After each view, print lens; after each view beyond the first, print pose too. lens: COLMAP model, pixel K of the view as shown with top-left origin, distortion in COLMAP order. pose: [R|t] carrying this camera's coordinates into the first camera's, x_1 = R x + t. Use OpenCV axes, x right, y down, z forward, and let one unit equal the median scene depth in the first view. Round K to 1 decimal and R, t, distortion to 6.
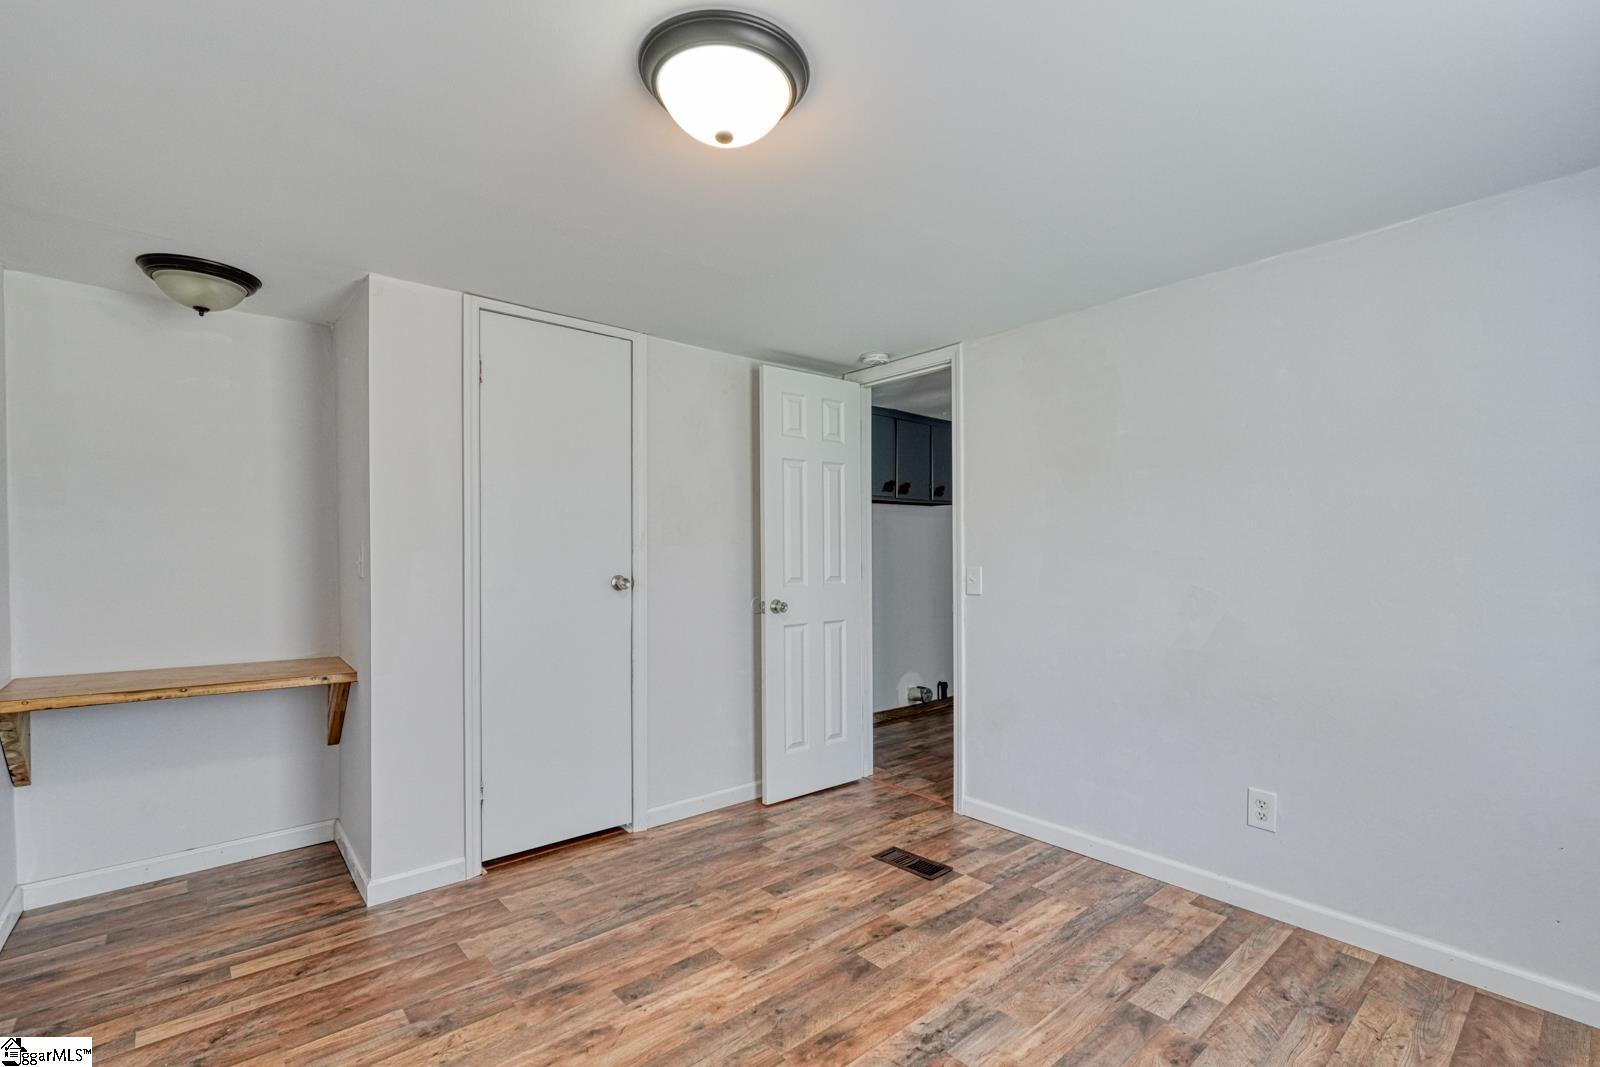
lens RADIAL K [[702.8, 0, 801.7], [0, 702.8, 547.5], [0, 0, 1]] dist [0.003180, 0.000462]
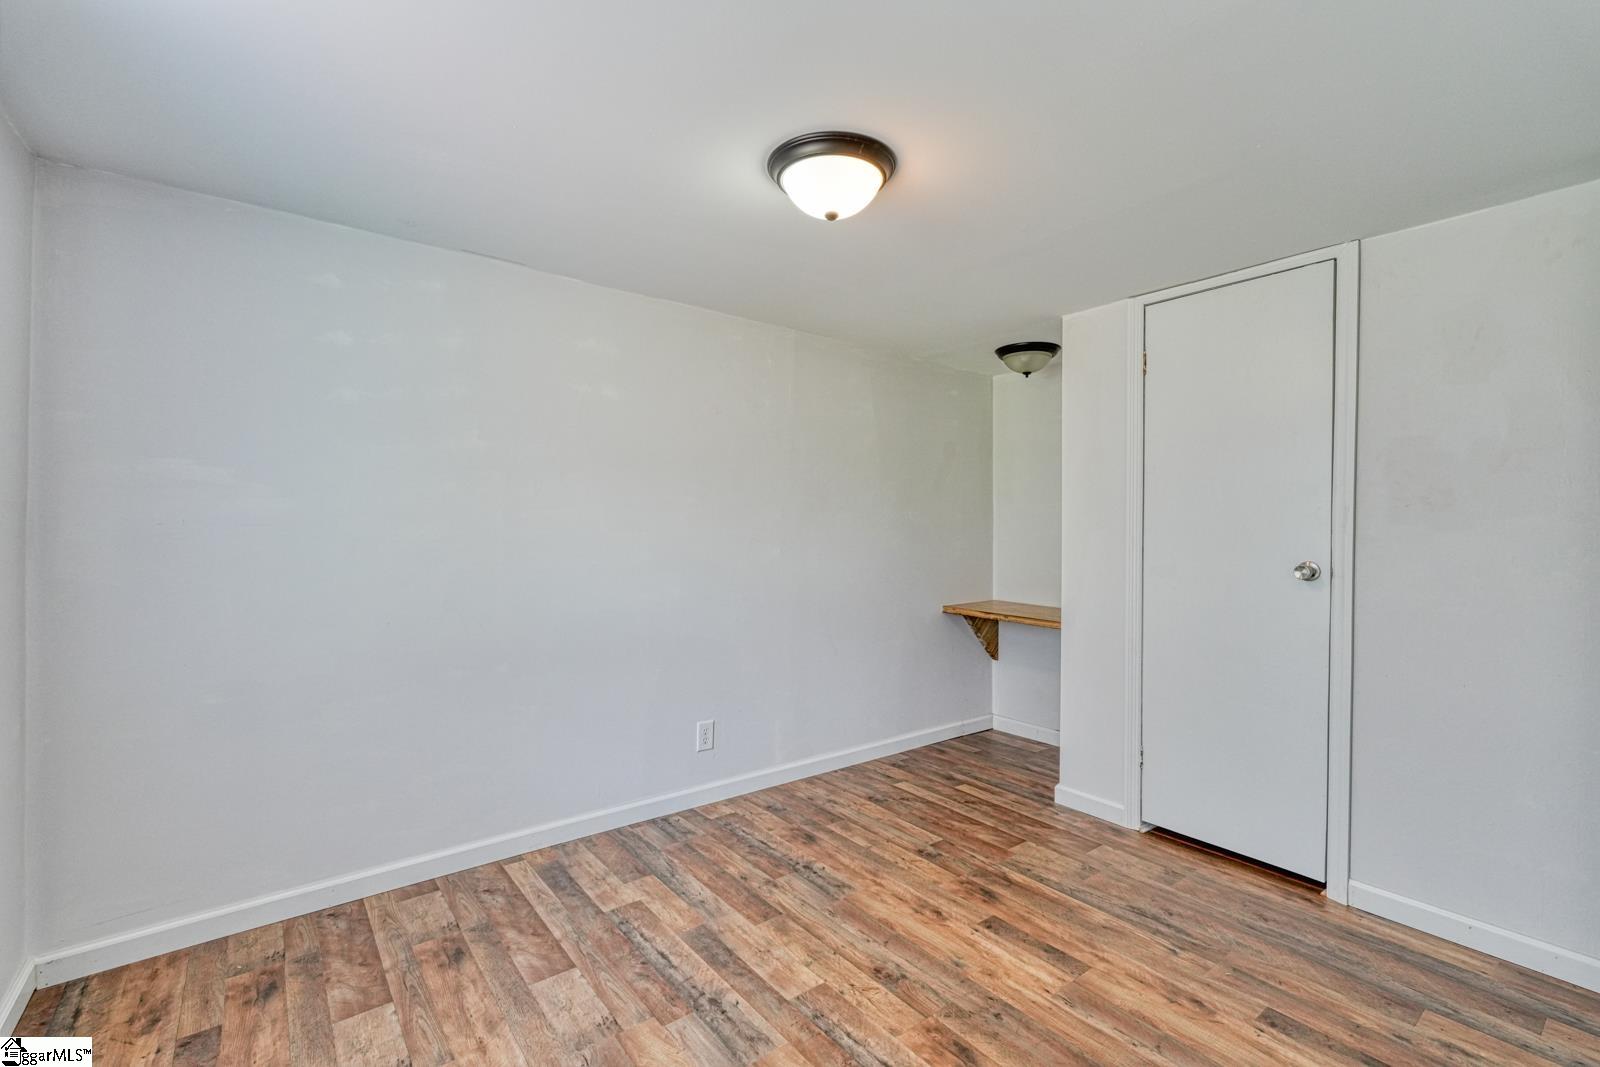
lens RADIAL K [[702.8, 0, 821.3], [0, 702.8, 524.1], [0, 0, 1]] dist [0.003180, 0.000462]
pose [[-0.022617, -0.006193, -0.999725, 0.817958], [-0.001478, 0.999980, -0.006161, 0.002709], [0.999743, 0.001338, -0.022625, 0.691664]]
